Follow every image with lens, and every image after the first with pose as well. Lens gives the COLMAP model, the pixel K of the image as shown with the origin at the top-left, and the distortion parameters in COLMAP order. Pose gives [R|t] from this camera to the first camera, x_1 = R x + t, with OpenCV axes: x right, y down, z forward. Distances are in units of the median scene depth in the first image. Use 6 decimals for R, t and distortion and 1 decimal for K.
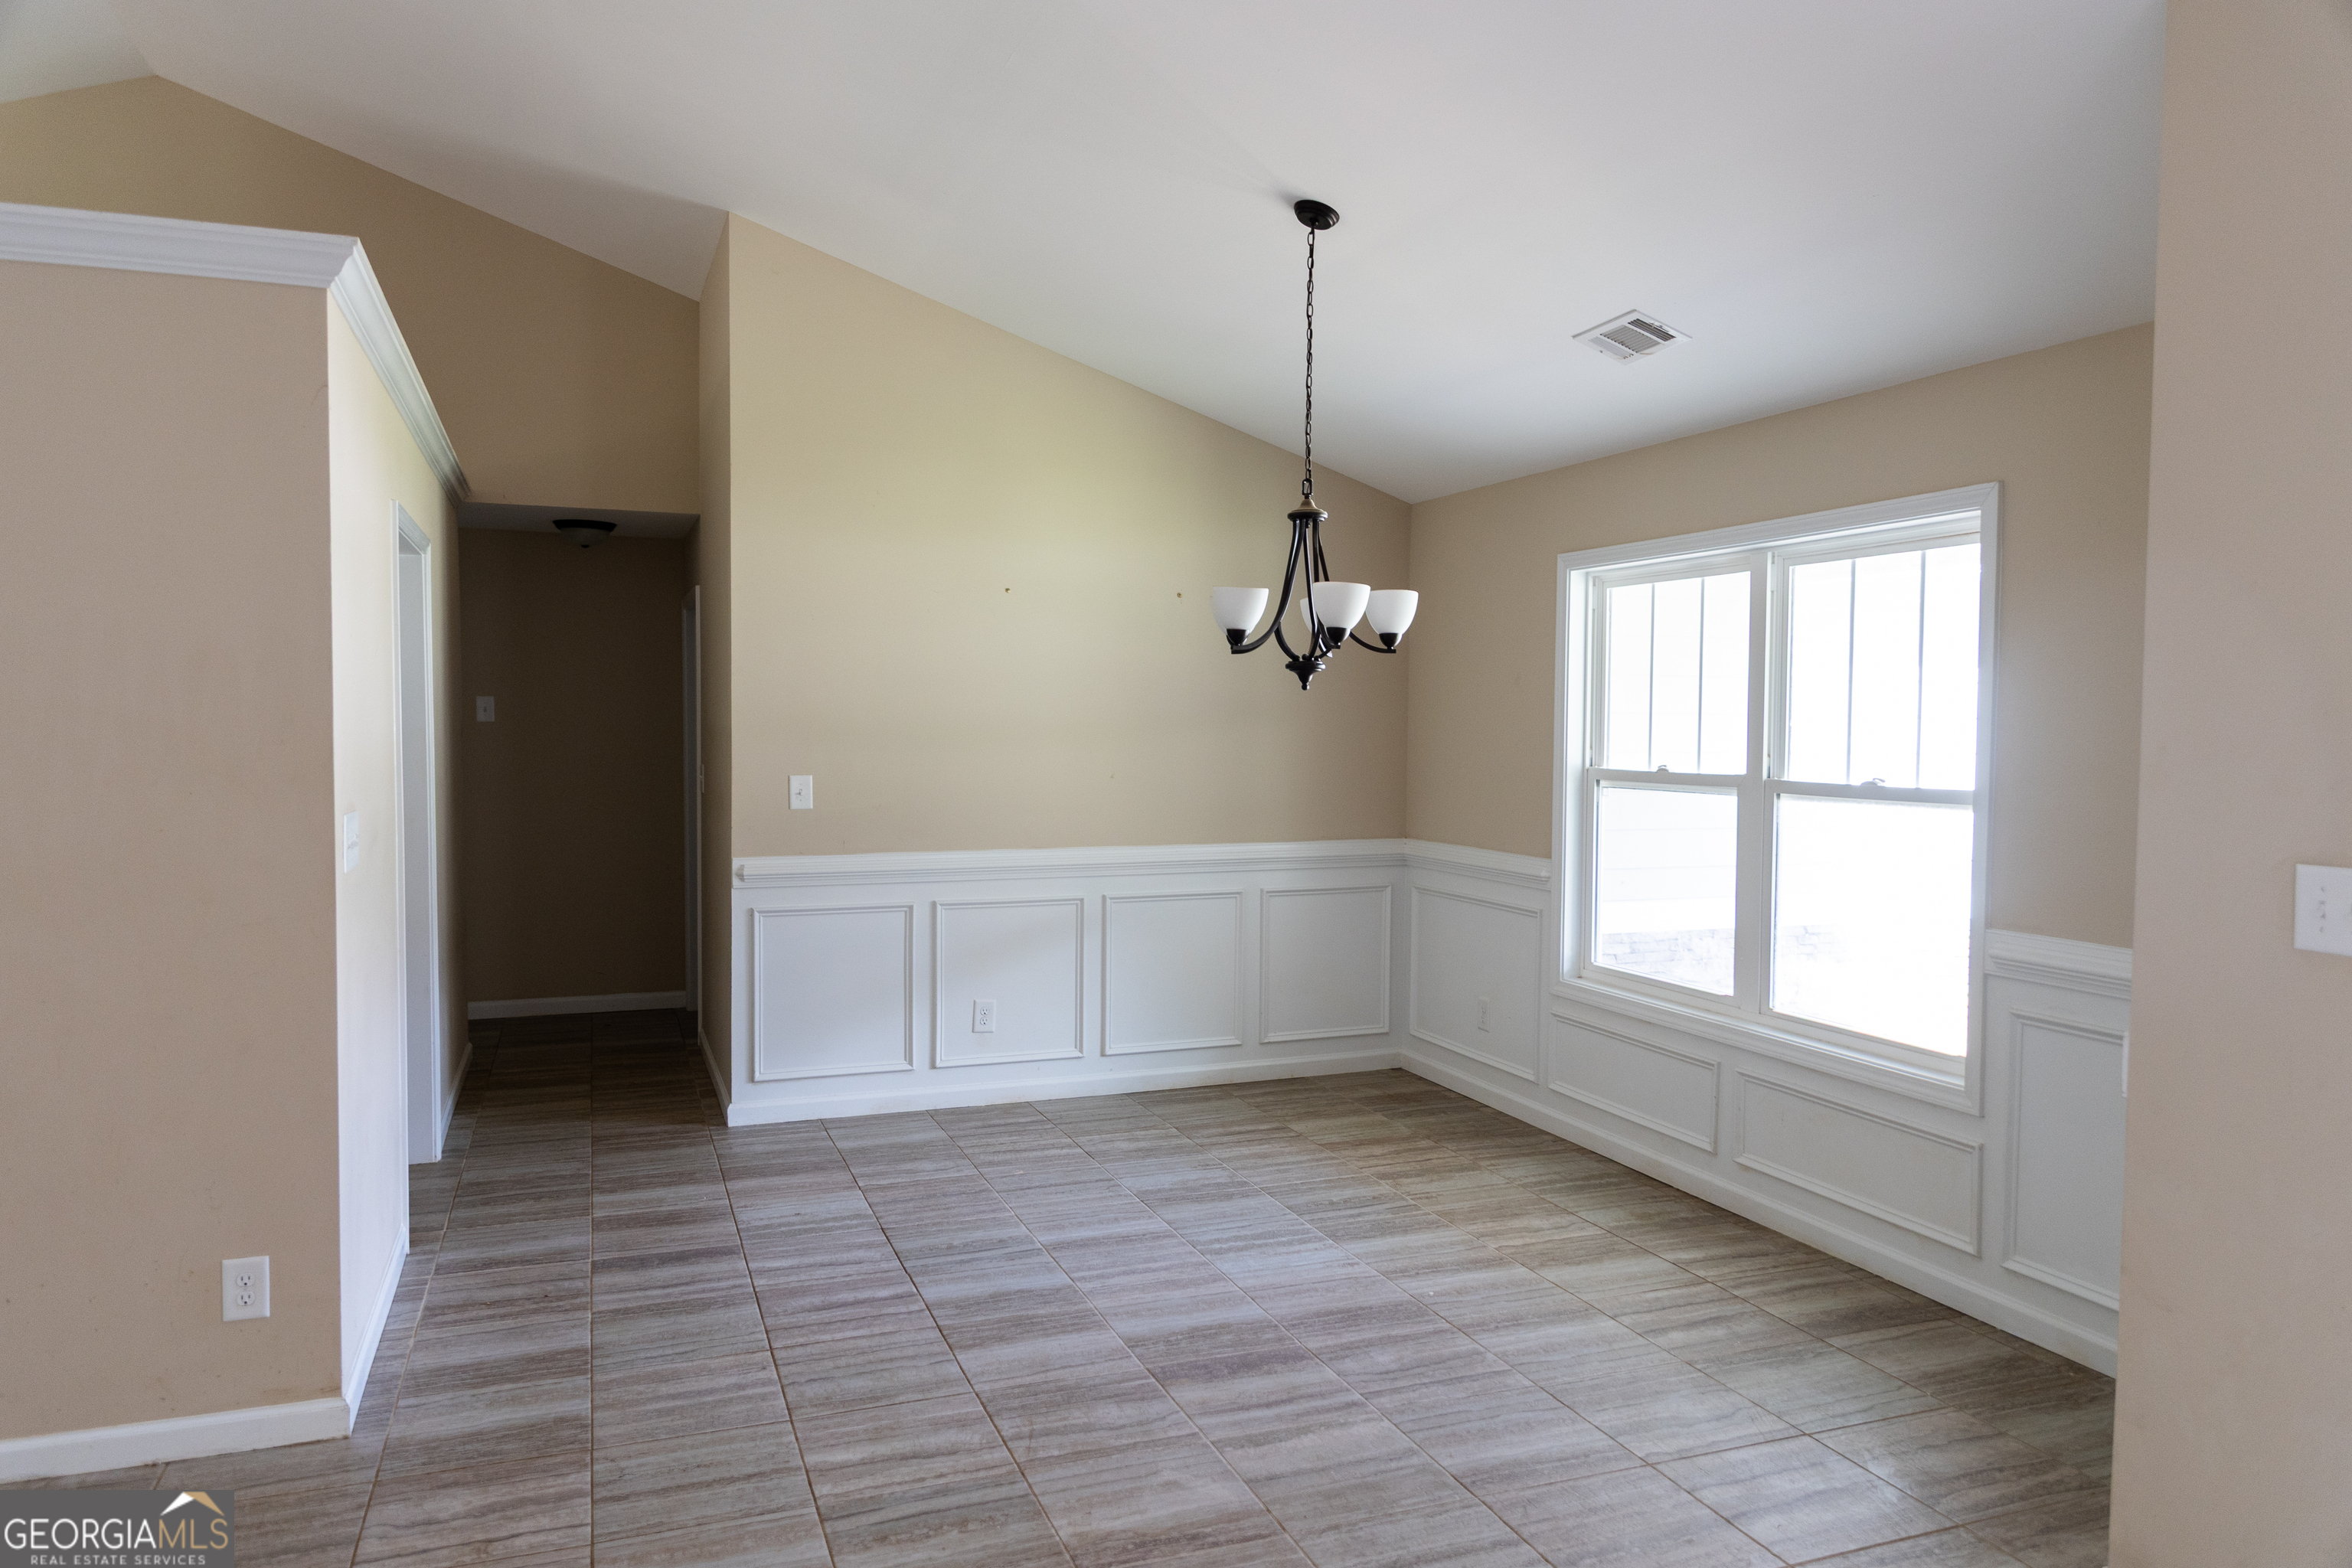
lens RADIAL K [[1595.6, 0, 1213.0], [0, 1595.6, 751.5], [0, 0, 1]] dist [0.017505, -0.018719]
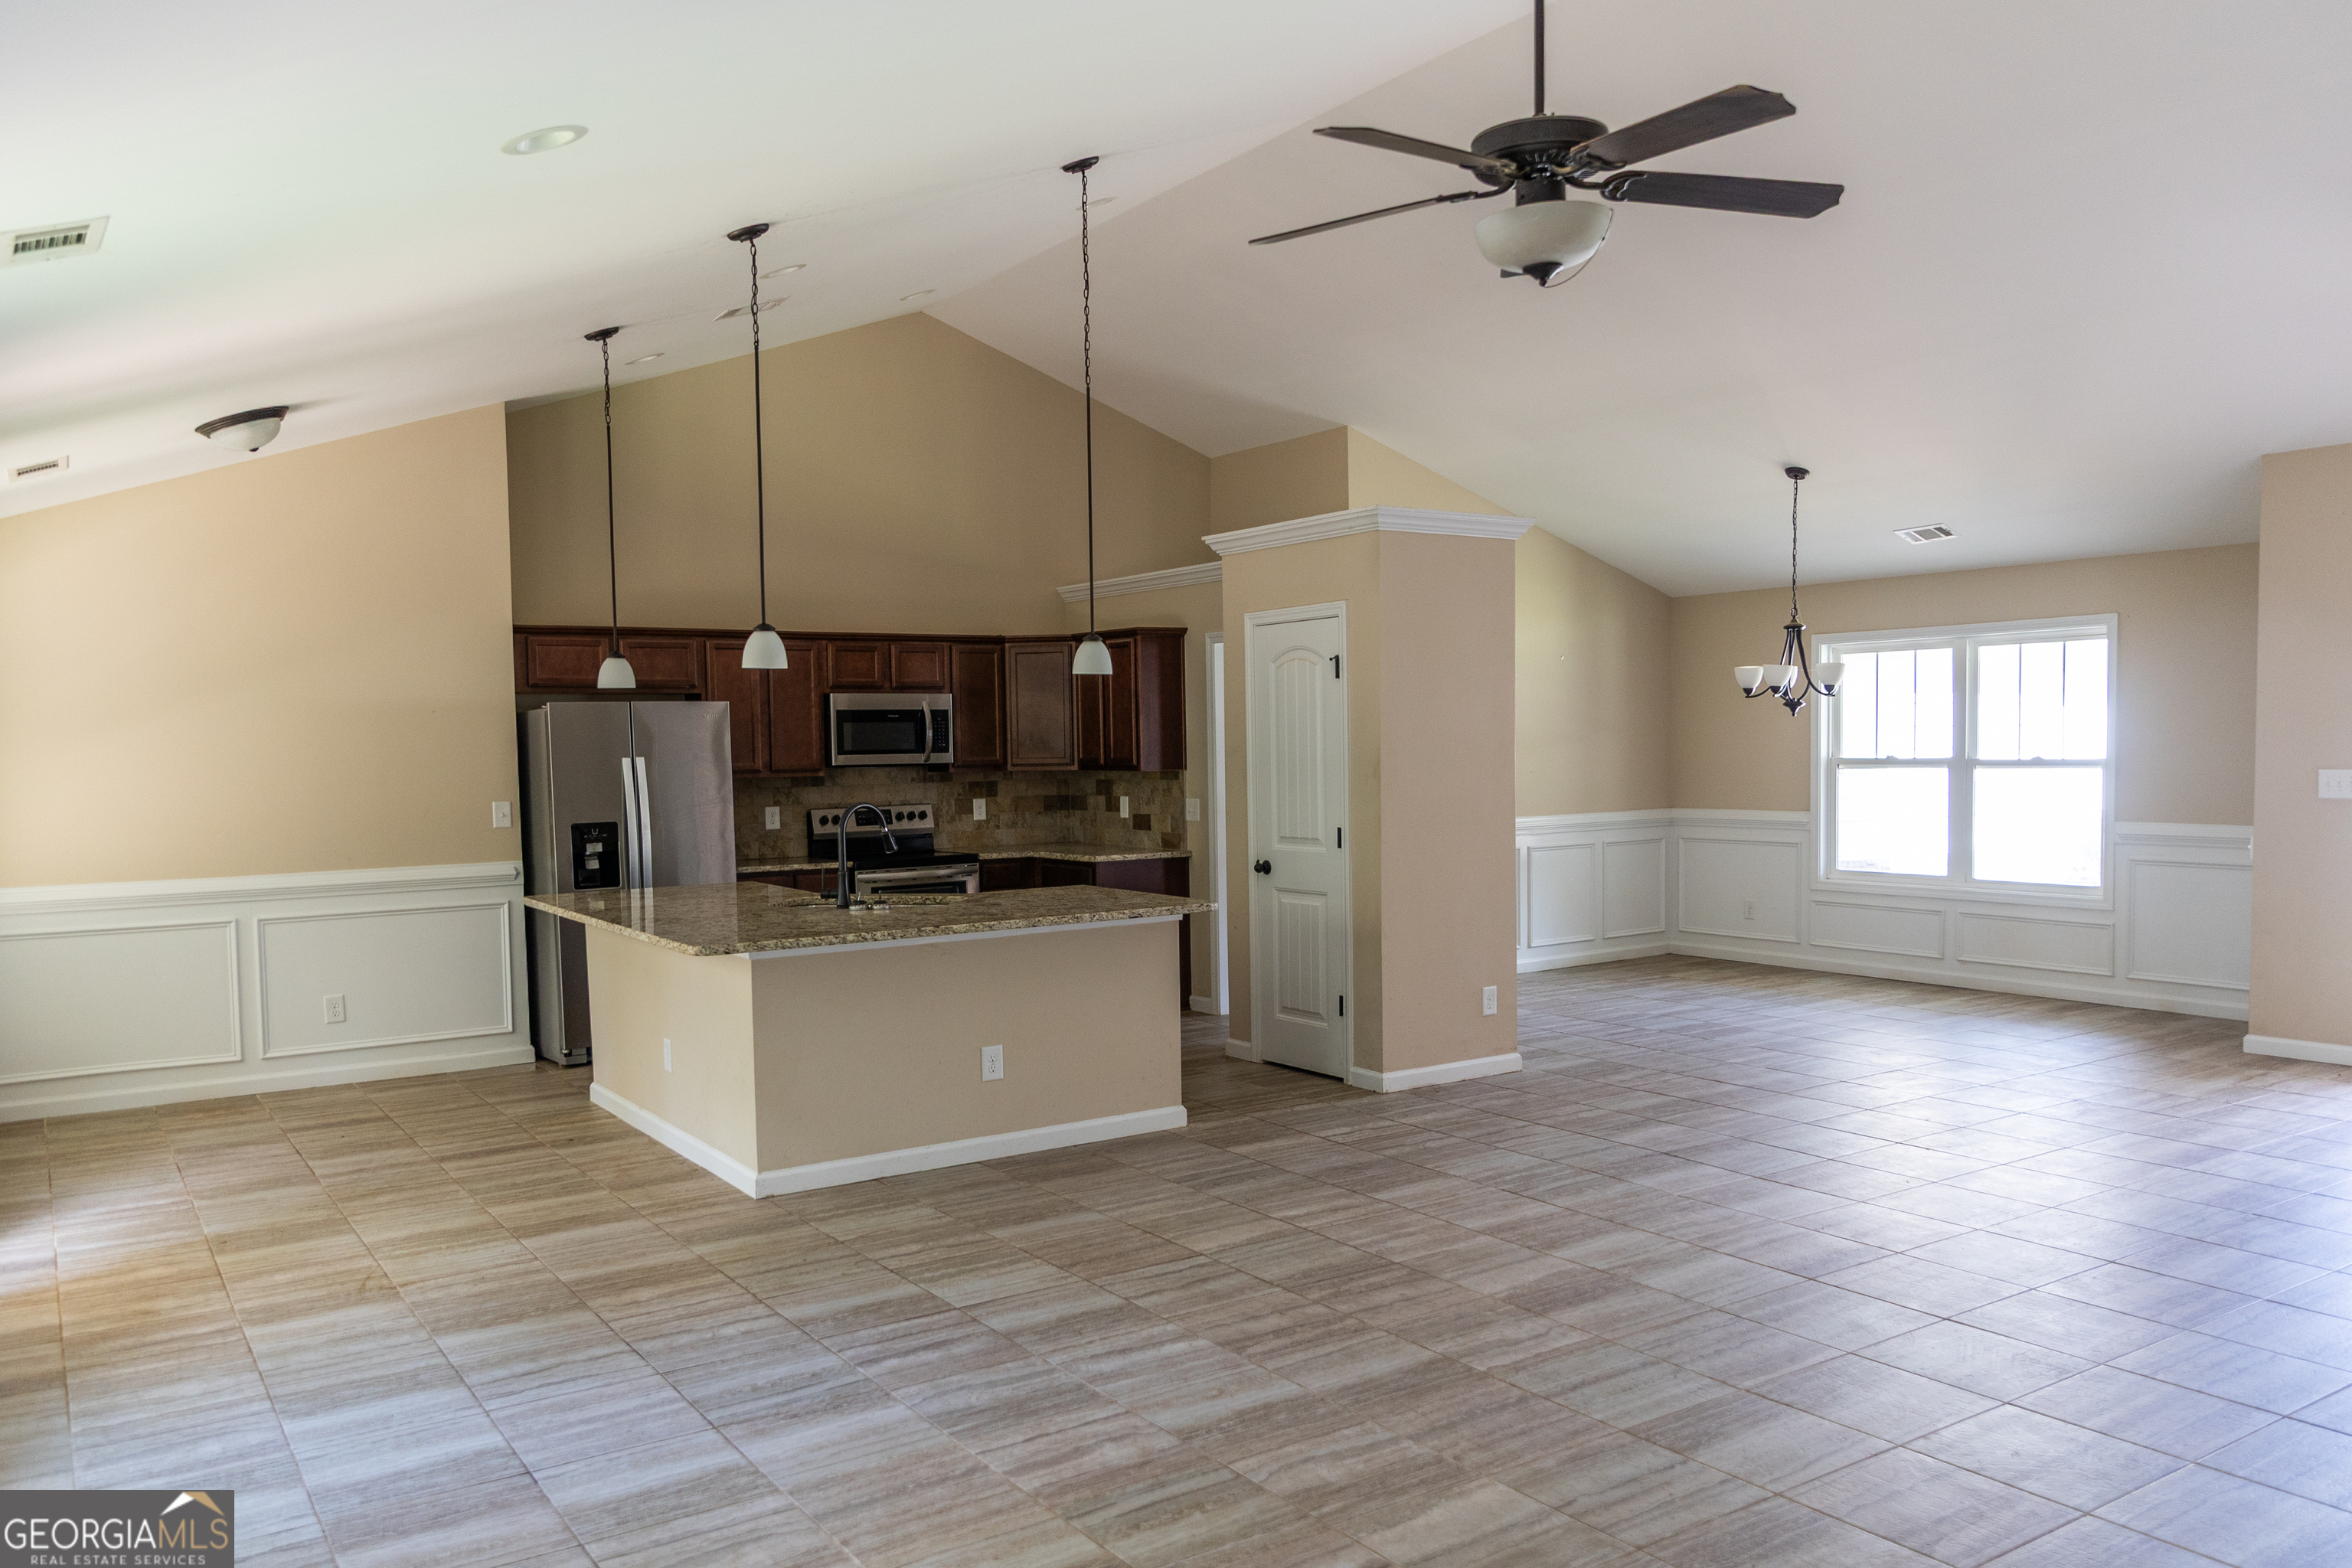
lens RADIAL K [[1760.6, 0, 1177.9], [0, 1760.6, 851.7], [0, 0, 1]] dist [0.015761, 0.001234]
pose [[0.972380, -0.036457, 0.230541, -1.085232], [0.027354, 0.998719, 0.042559, 0.012855], [-0.231797, -0.035077, 0.972132, -0.853583]]
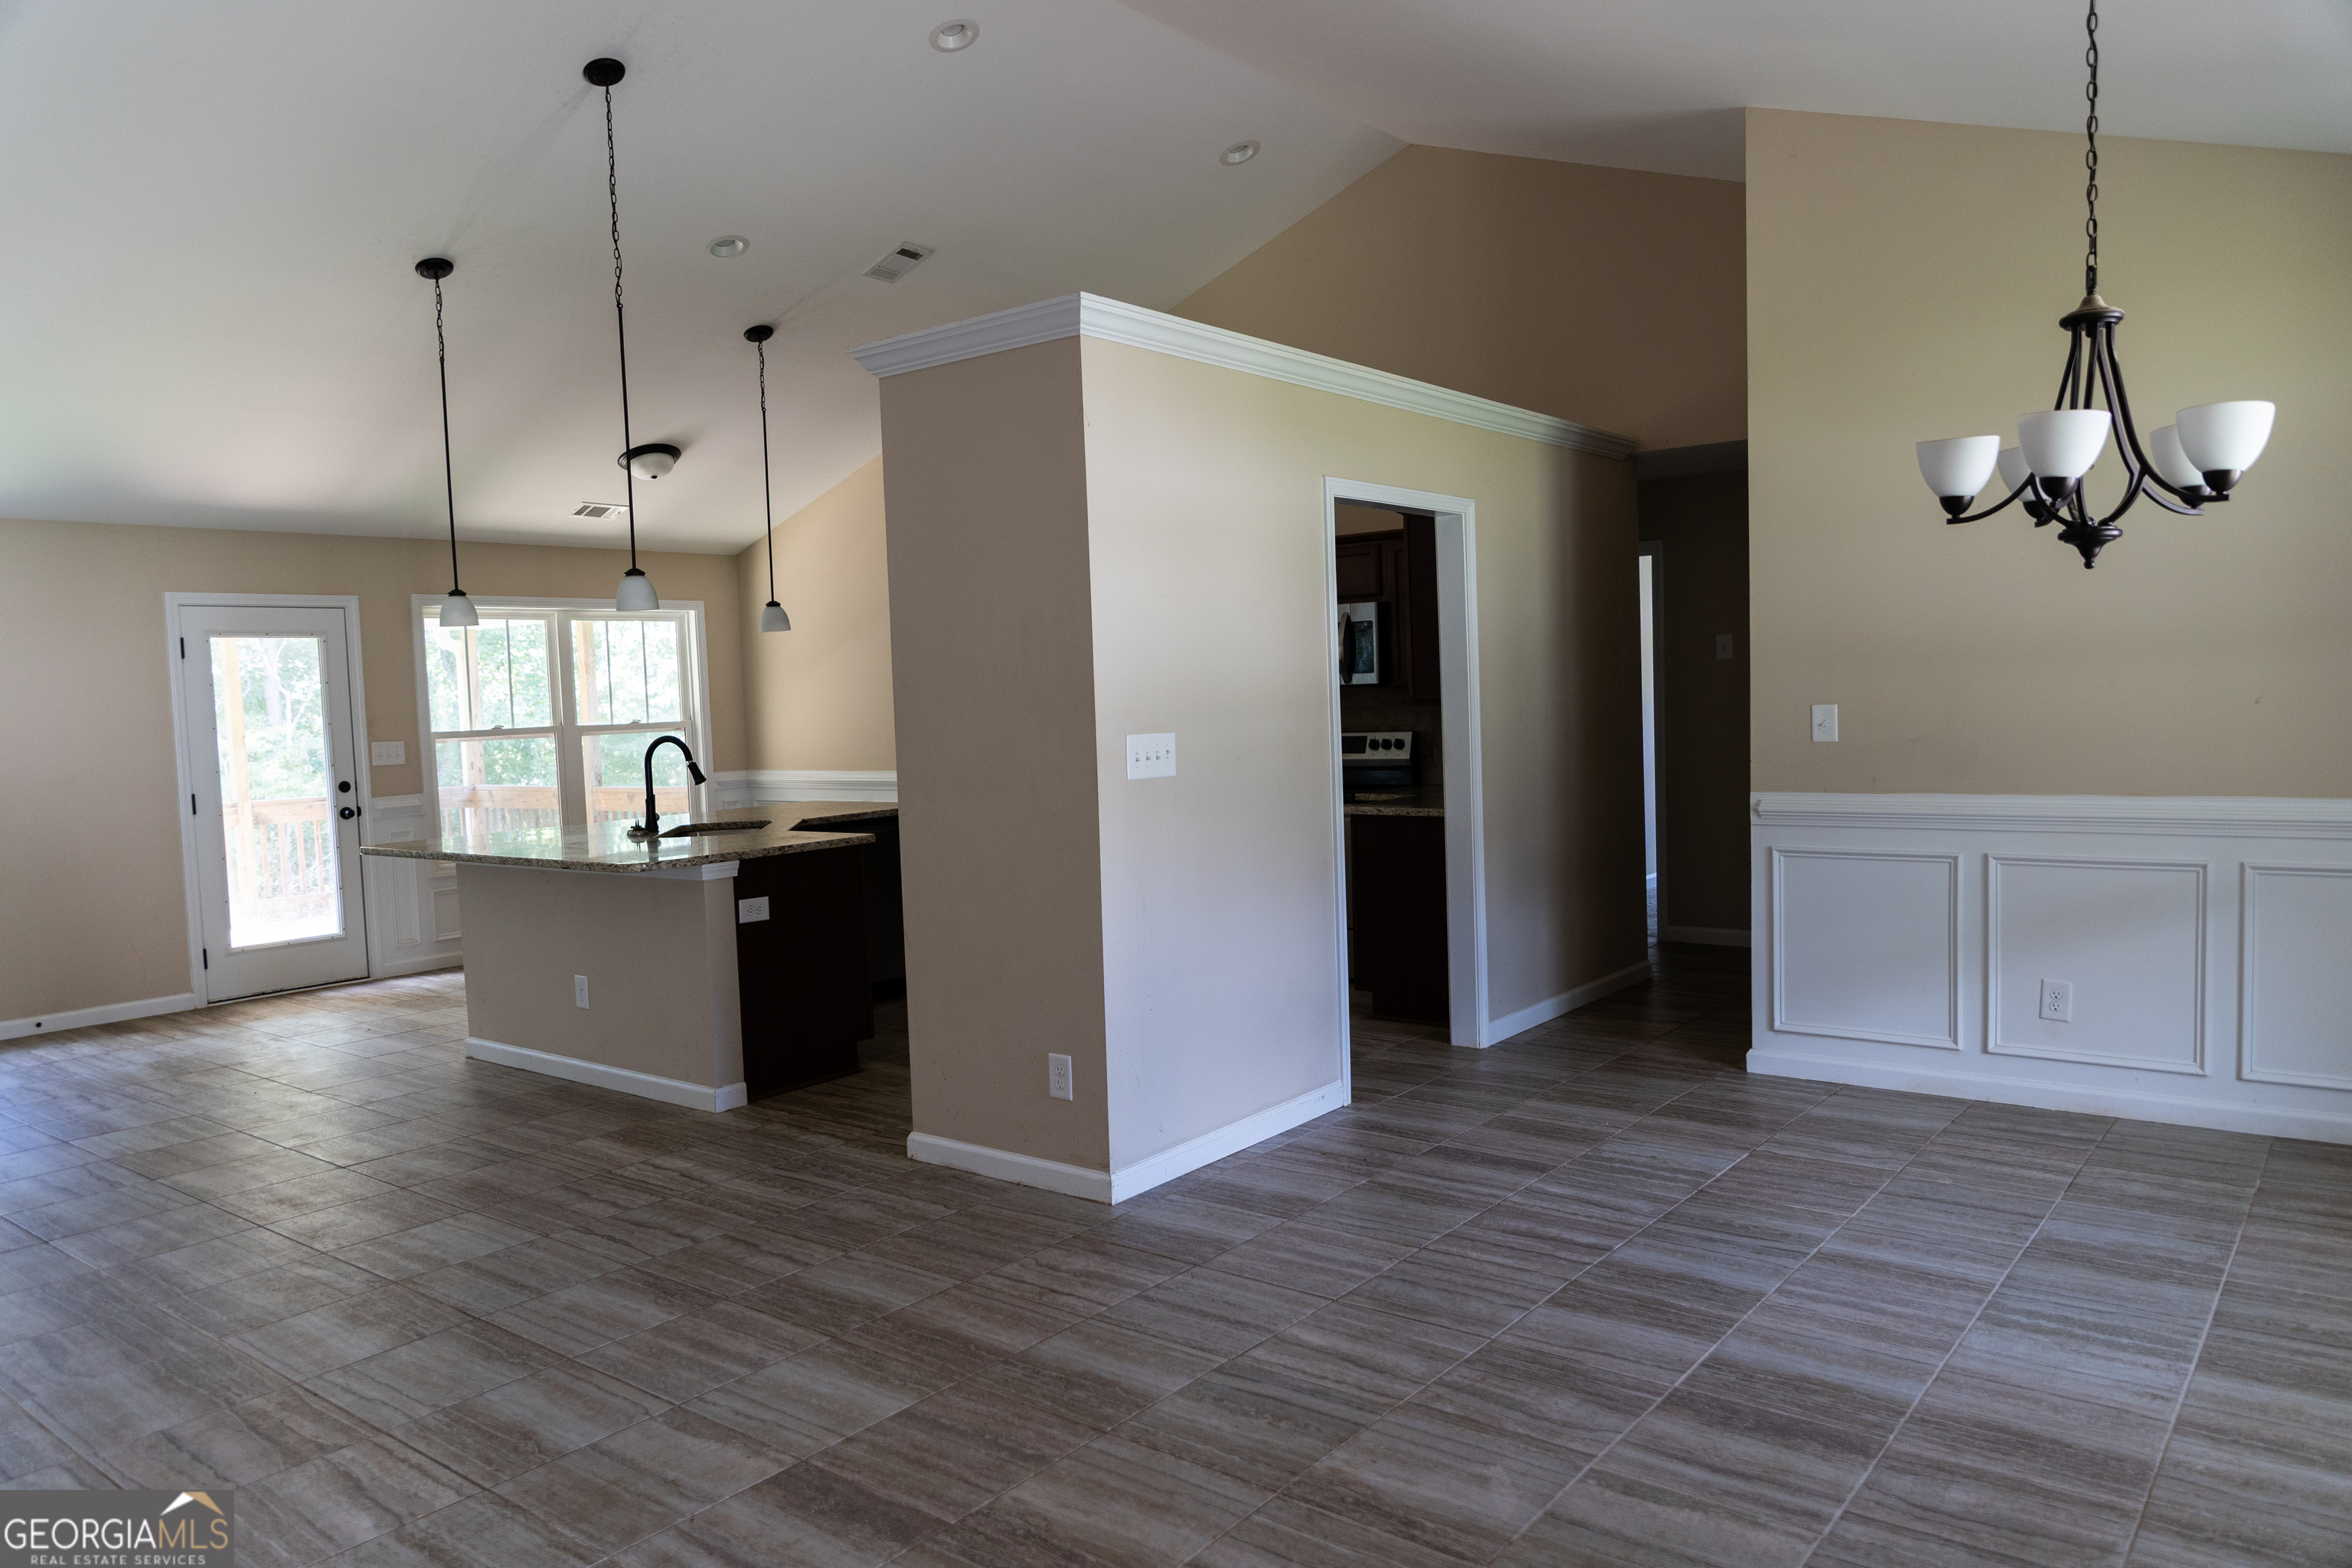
lens RADIAL K [[1595.6, 0, 1130.0], [0, 1595.6, 760.0], [0, 0, 1]] dist [0.017505, -0.018719]
pose [[0.492558, 0.013511, -0.870175, 0.441862], [0.021202, 0.999396, 0.027518, 0.016631], [0.870022, -0.032003, 0.491974, 0.268127]]
